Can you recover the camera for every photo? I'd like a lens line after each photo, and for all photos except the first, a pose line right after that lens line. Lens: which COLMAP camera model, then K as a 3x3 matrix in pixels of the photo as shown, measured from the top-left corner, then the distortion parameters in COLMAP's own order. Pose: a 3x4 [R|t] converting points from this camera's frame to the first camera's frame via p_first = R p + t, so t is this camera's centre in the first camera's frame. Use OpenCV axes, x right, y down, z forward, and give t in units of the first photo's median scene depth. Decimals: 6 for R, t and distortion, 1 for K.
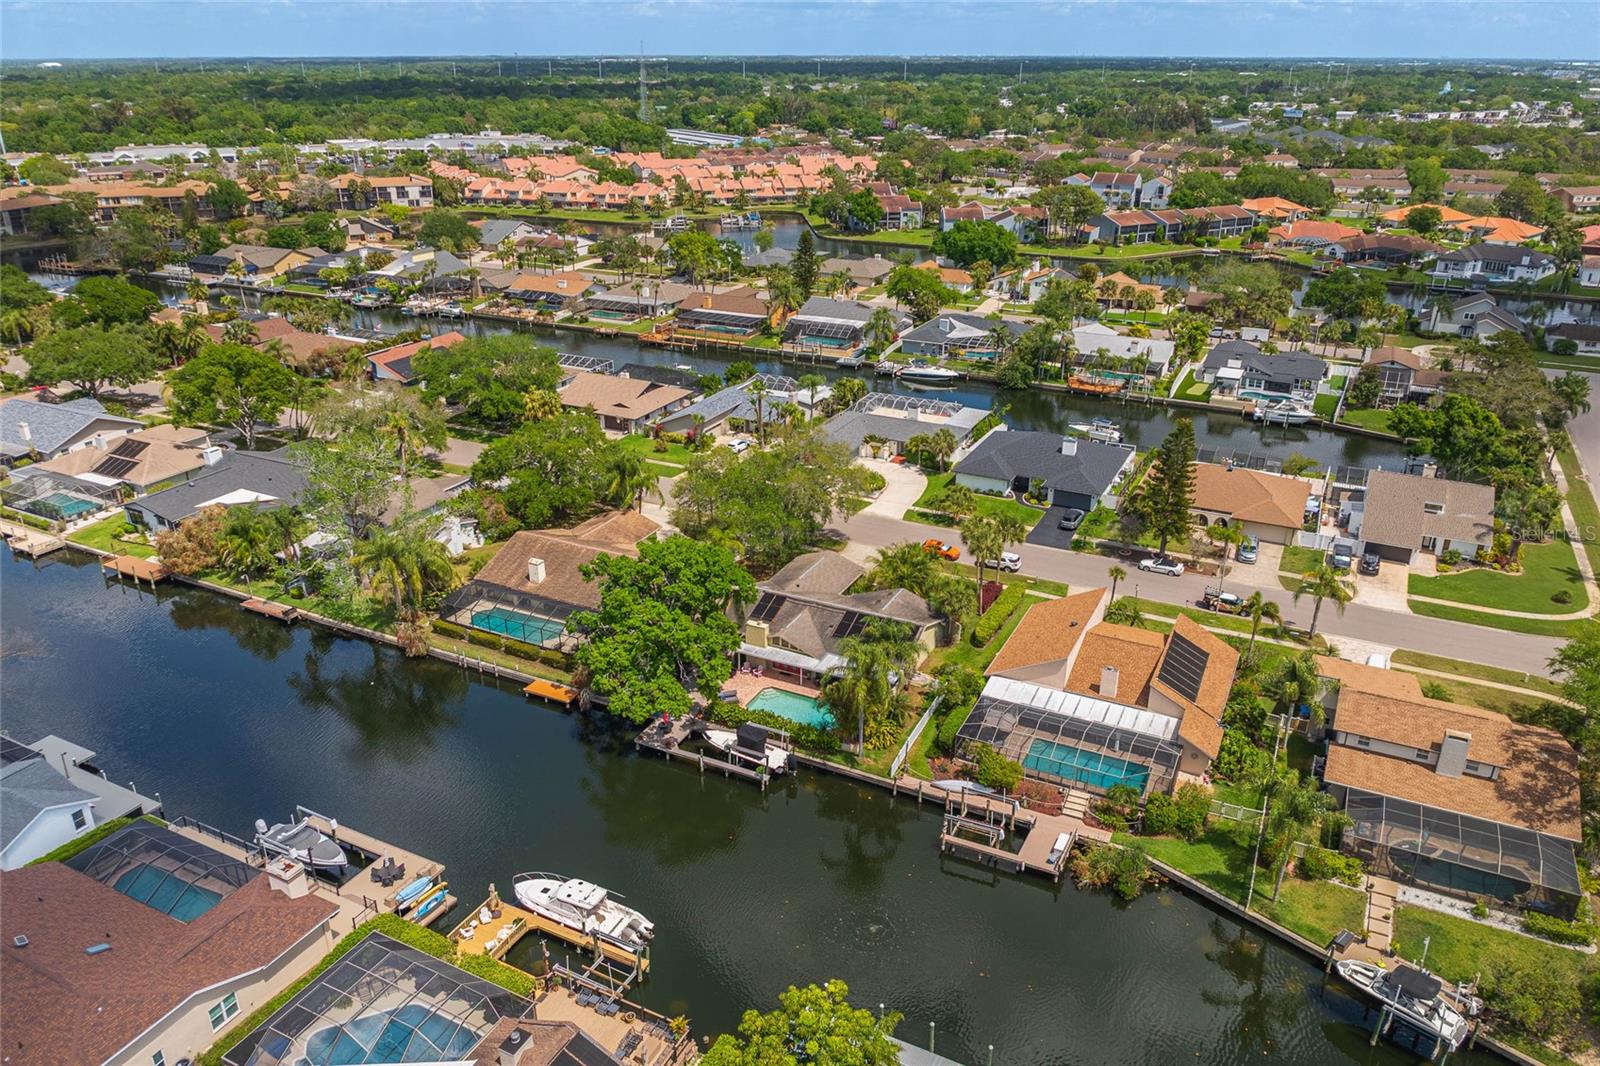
lens RADIAL K [[1137.0, 0, 804.2], [0, 1137.0, 538.7], [0, 0, 1]] dist [-0.029486, 0.018189]
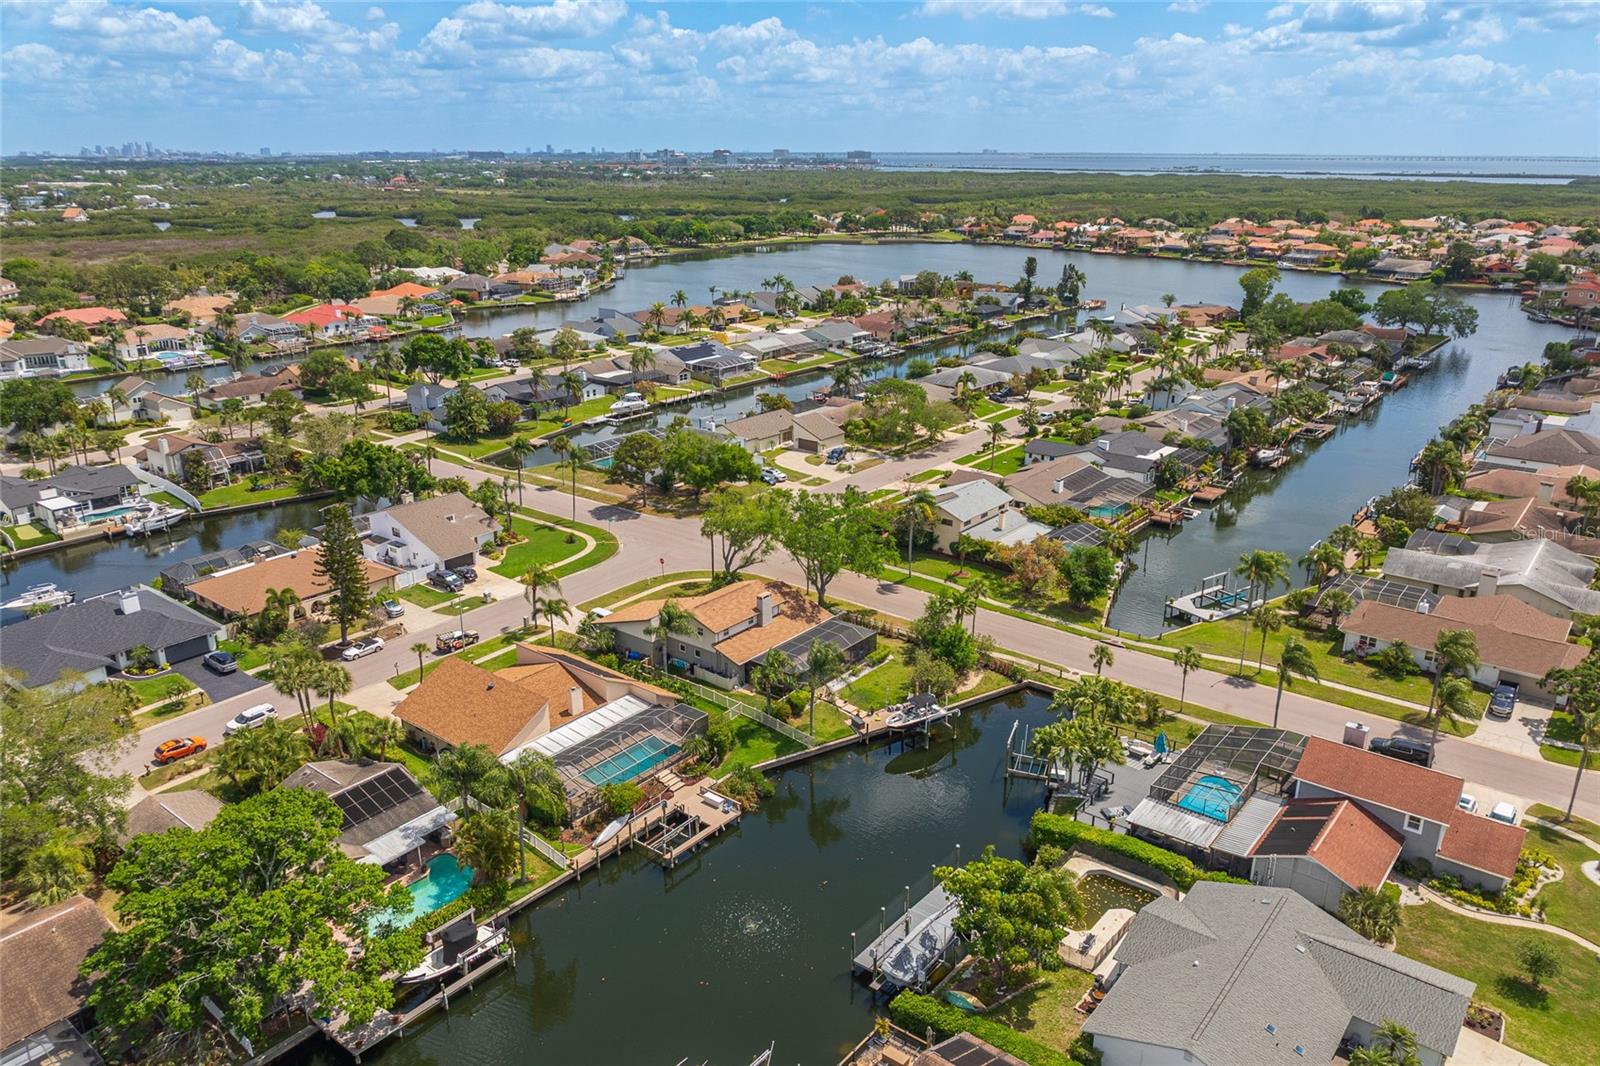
lens RADIAL K [[1137.0, 0, 807.0], [0, 1137.0, 537.8], [0, 0, 1]] dist [-0.029486, 0.018189]
pose [[0.203946, -0.317537, 0.926054, -0.434795], [0.386479, 0.895219, 0.221849, -0.115658], [-0.899466, 0.312656, 0.305298, 0.257128]]
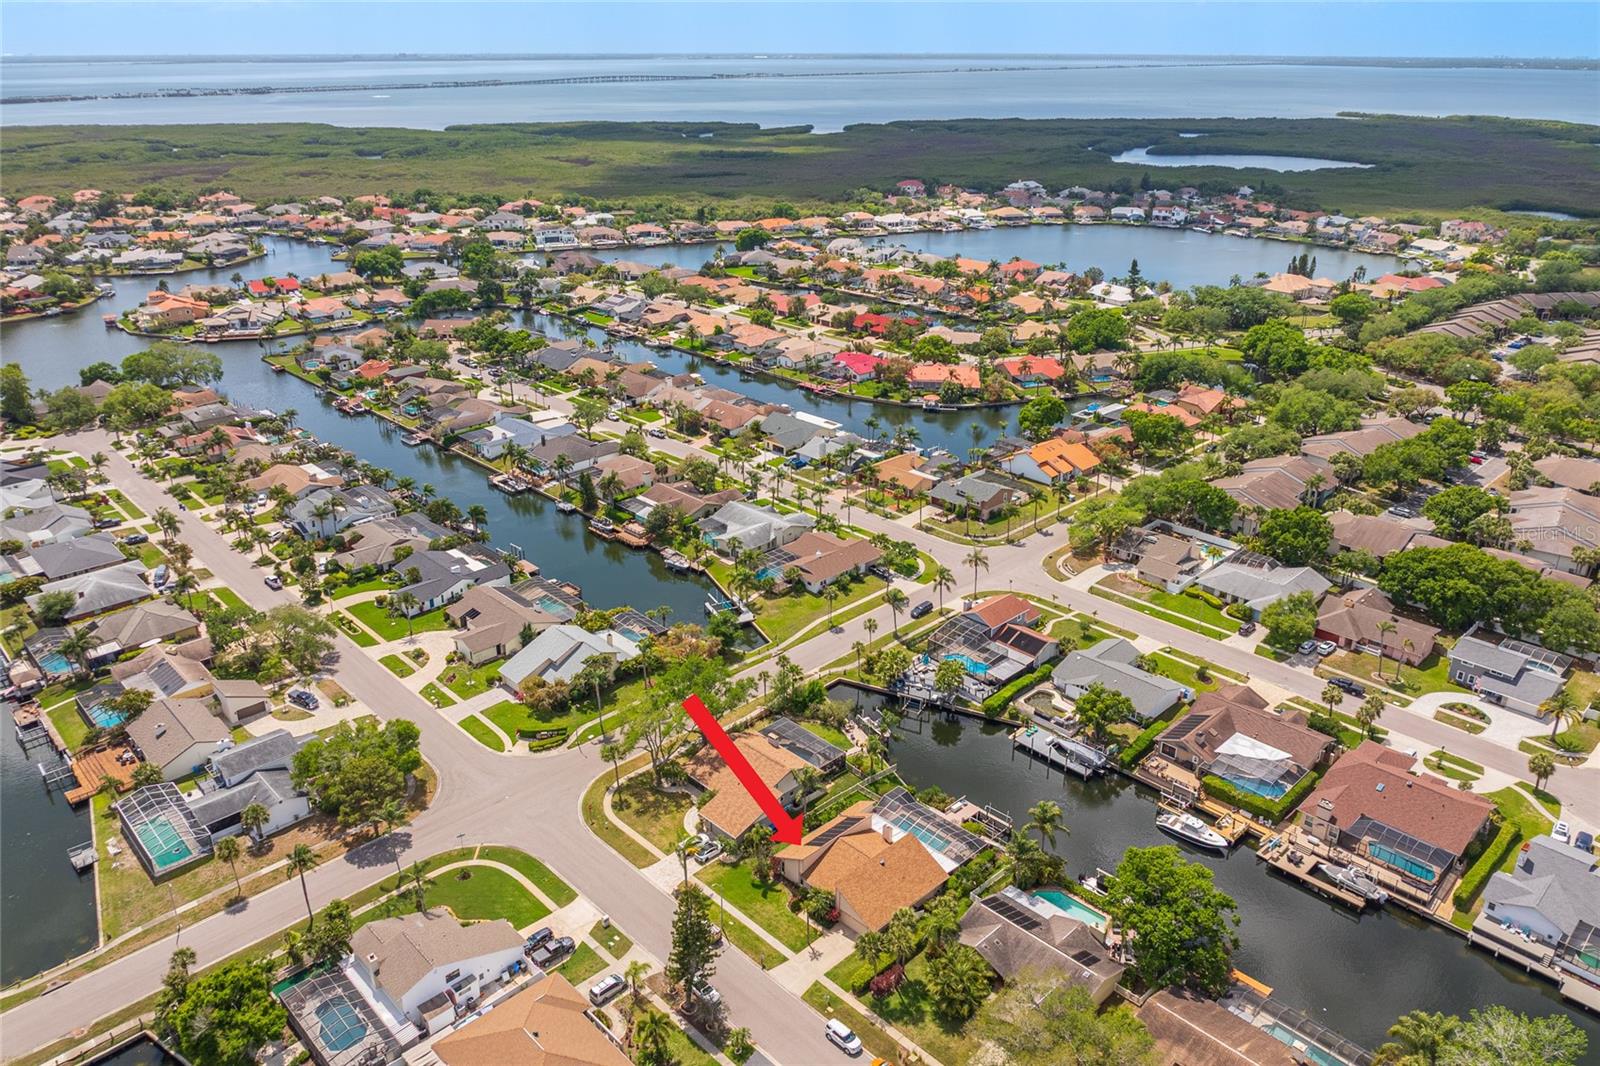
lens RADIAL K [[1137.0, 0, 791.7], [0, 1137.0, 516.9], [0, 0, 1]] dist [-0.029486, 0.018189]
pose [[-0.942001, -0.127909, 0.310279, -0.036913], [0.132012, 0.708775, 0.692972, -0.888400], [-0.308556, 0.693741, -0.650782, 1.163148]]
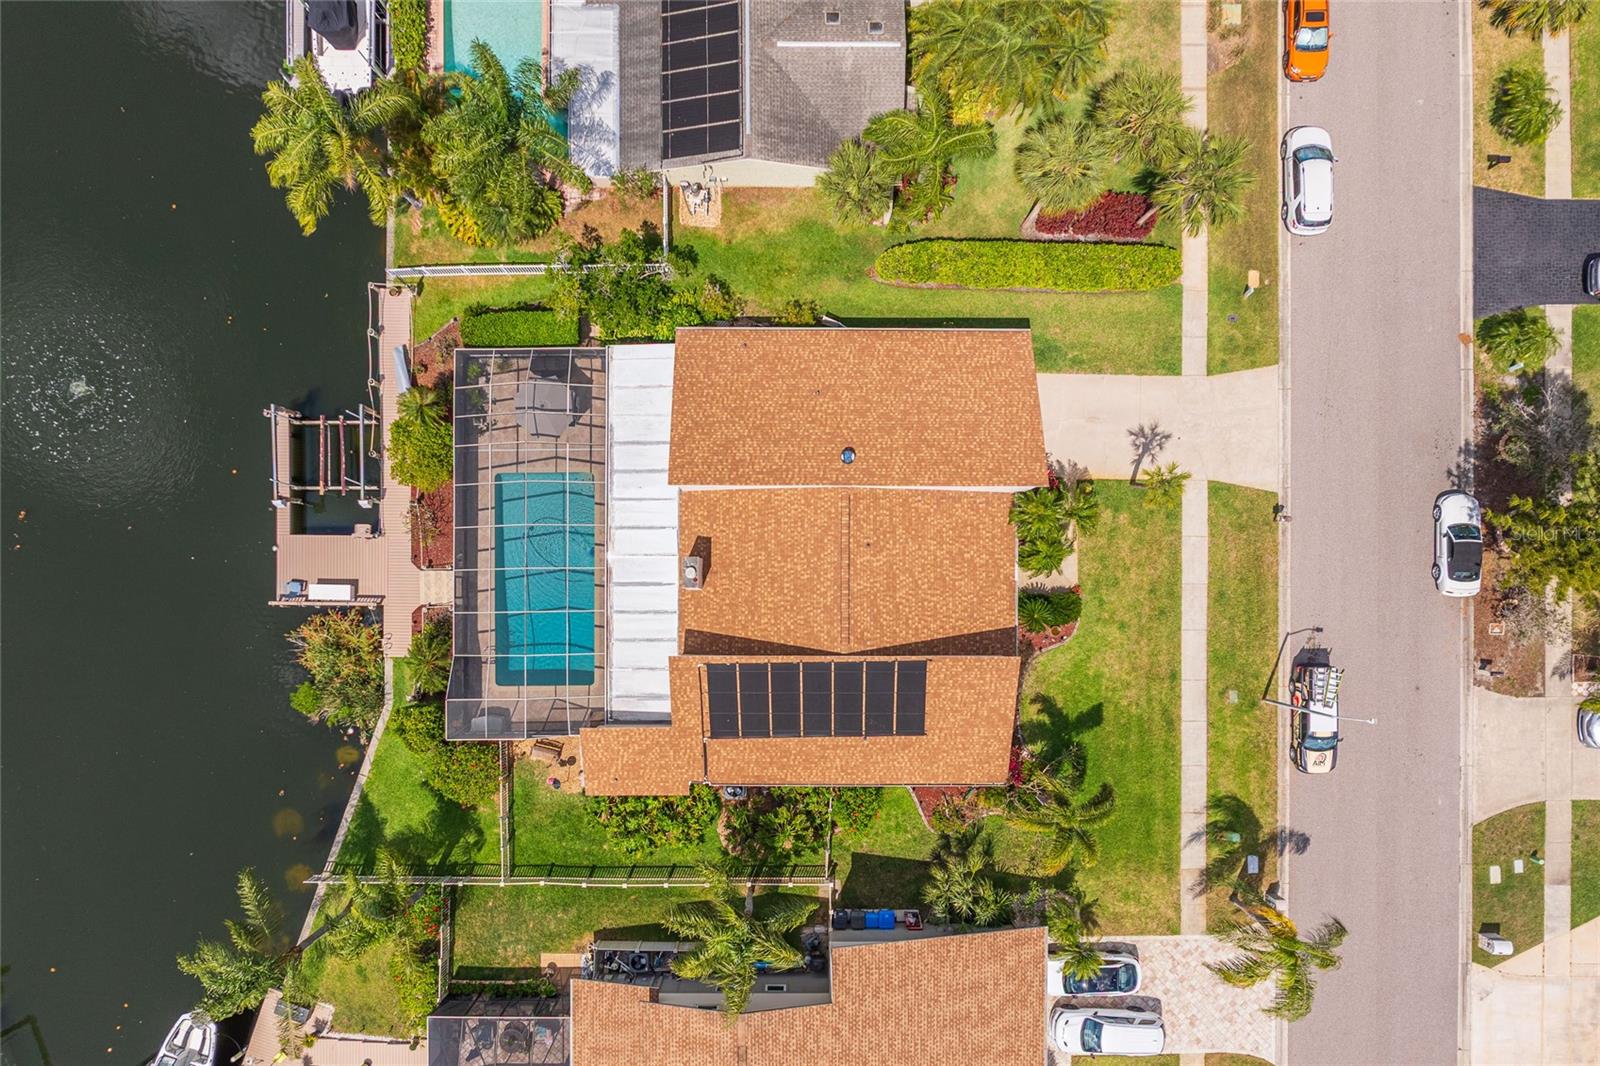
lens RADIAL K [[1137.0, 0, 788.9], [0, 1137.0, 581.9], [0, 0, 1]] dist [-0.029486, 0.018189]
pose [[0.442327, 0.896846, 0.003806, 0.185953], [-0.362554, 0.174928, 0.915399, -0.220812], [0.820306, -0.406285, 0.402530, 0.536309]]
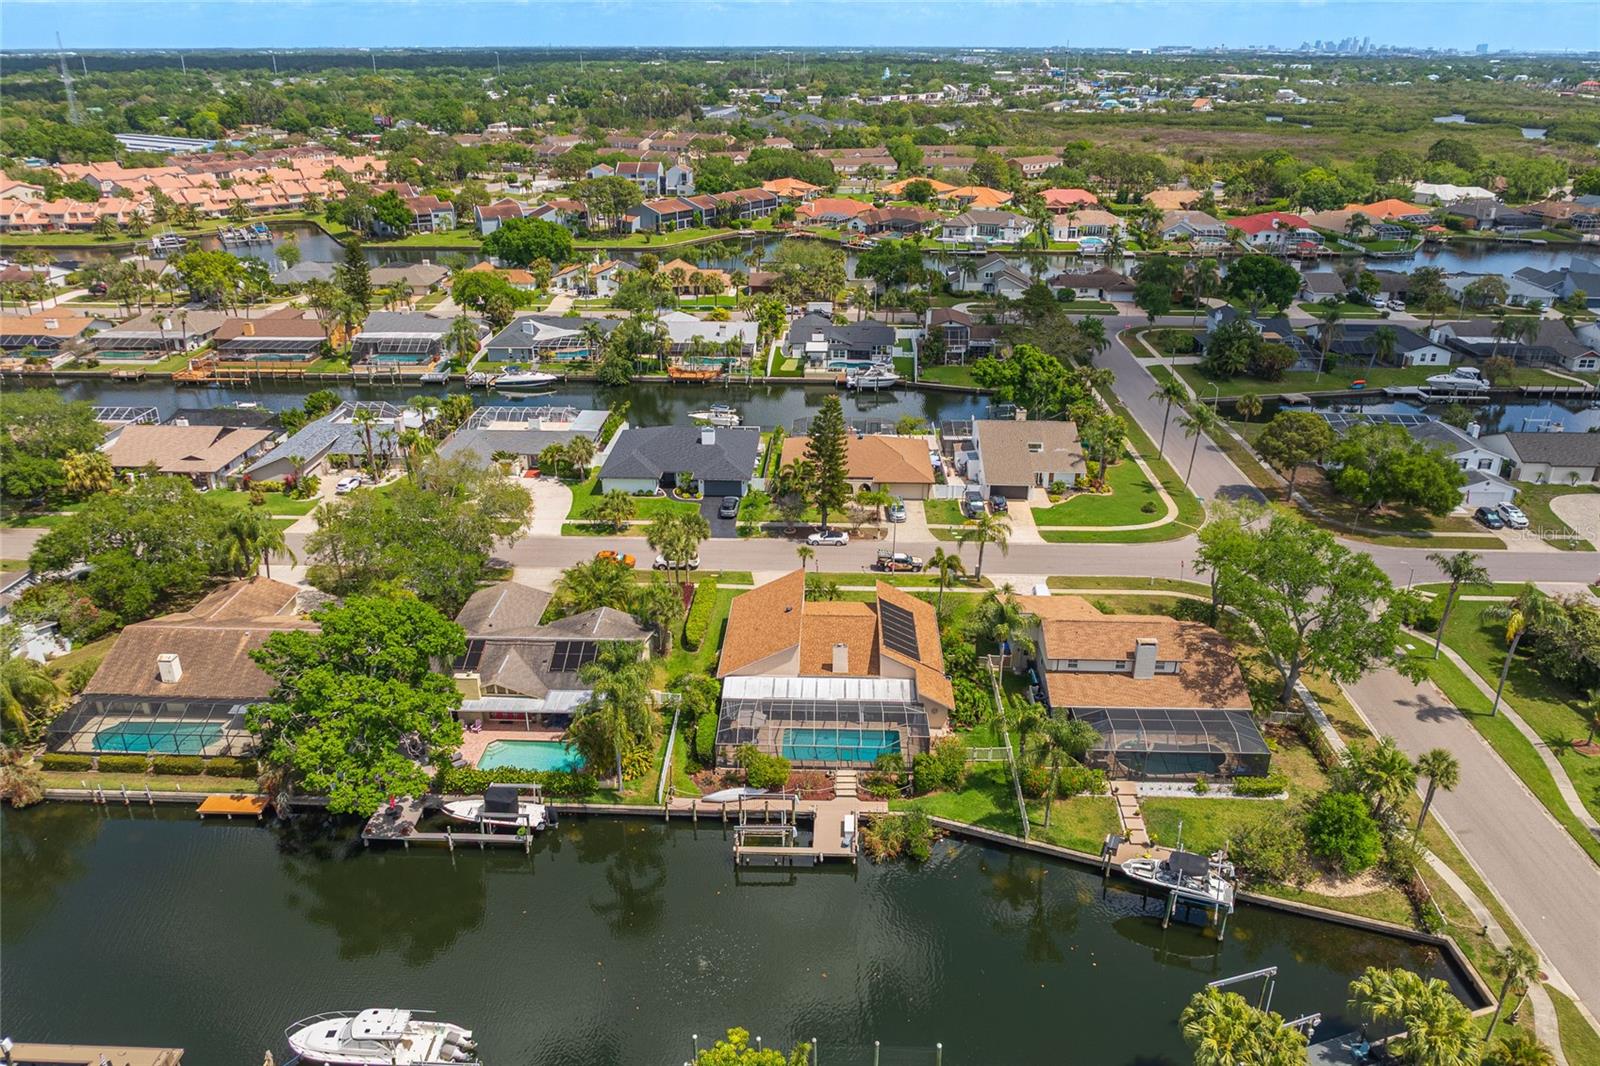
lens RADIAL K [[1137.0, 0, 808.5], [0, 1137.0, 536.8], [0, 0, 1]] dist [-0.029486, 0.018189]
pose [[0.908337, -0.165577, 0.384068, -0.086217], [0.163468, 0.985802, 0.038385, -0.017171], [-0.384971, 0.027917, 0.922506, 0.038301]]
